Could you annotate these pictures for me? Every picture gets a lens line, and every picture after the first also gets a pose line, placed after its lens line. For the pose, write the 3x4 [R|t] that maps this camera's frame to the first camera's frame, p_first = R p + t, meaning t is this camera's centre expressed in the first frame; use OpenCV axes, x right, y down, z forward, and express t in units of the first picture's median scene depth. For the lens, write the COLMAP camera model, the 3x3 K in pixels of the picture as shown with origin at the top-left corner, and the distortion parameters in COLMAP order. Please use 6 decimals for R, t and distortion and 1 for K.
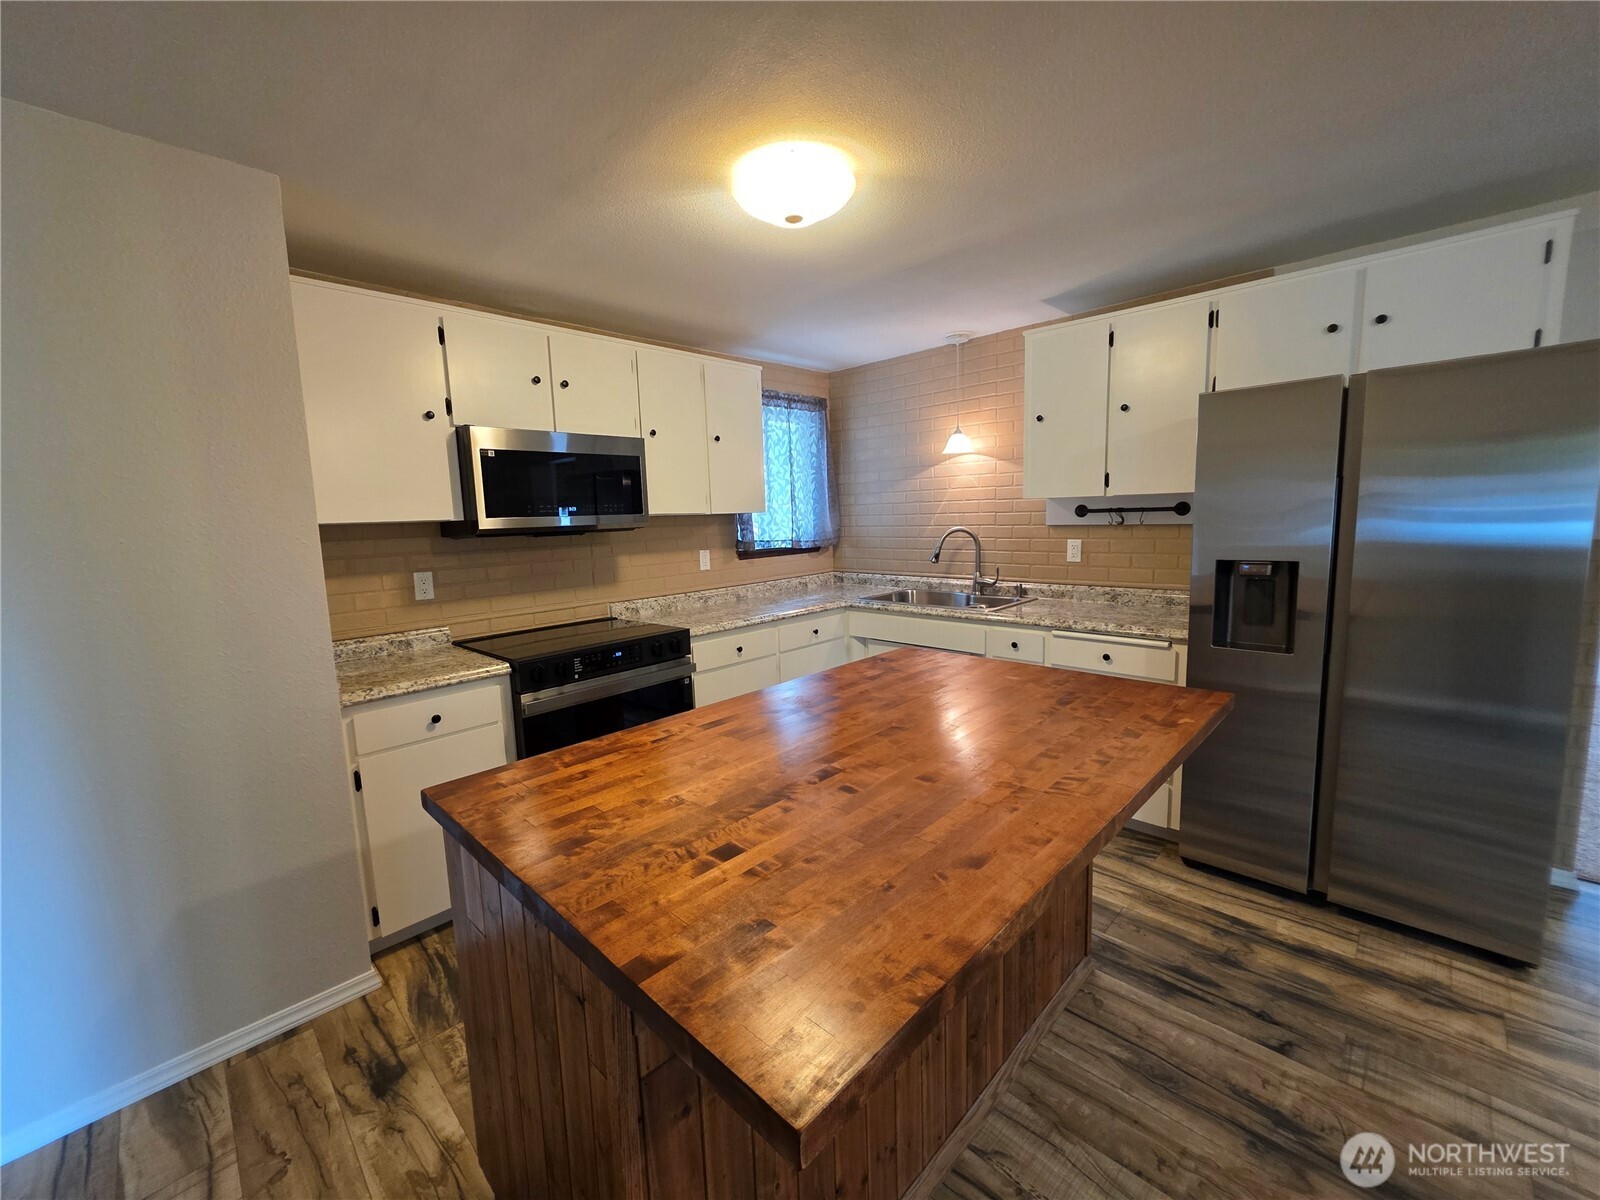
lens RADIAL K [[640.8, 0, 788.4], [0, 640.8, 597.8], [0, 0, 1]] dist [0.003995, -0.000141]
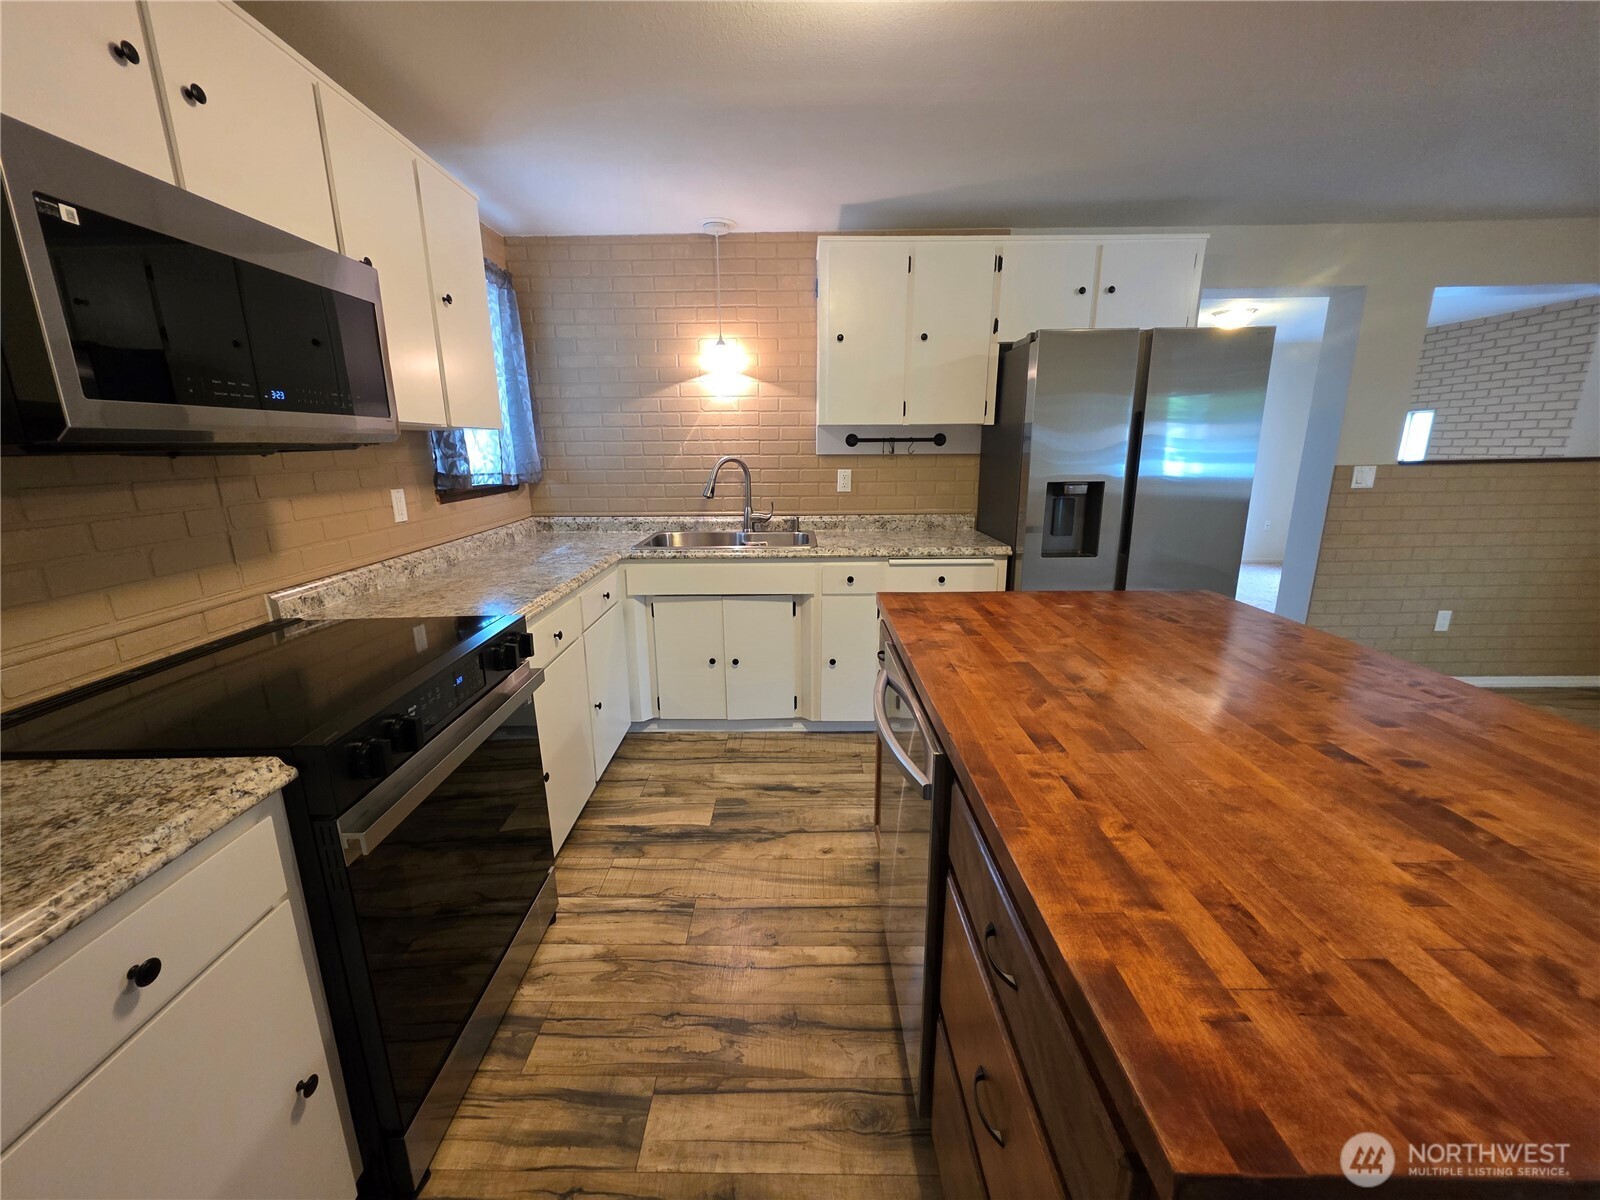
lens RADIAL K [[640.8, 0, 793.3], [0, 640.8, 596.8], [0, 0, 1]] dist [0.003995, -0.000141]
pose [[0.719091, -0.136582, 0.681362, -0.327063], [0.076370, 0.990088, 0.117869, -0.017894], [-0.690707, -0.032722, 0.722394, 0.329638]]
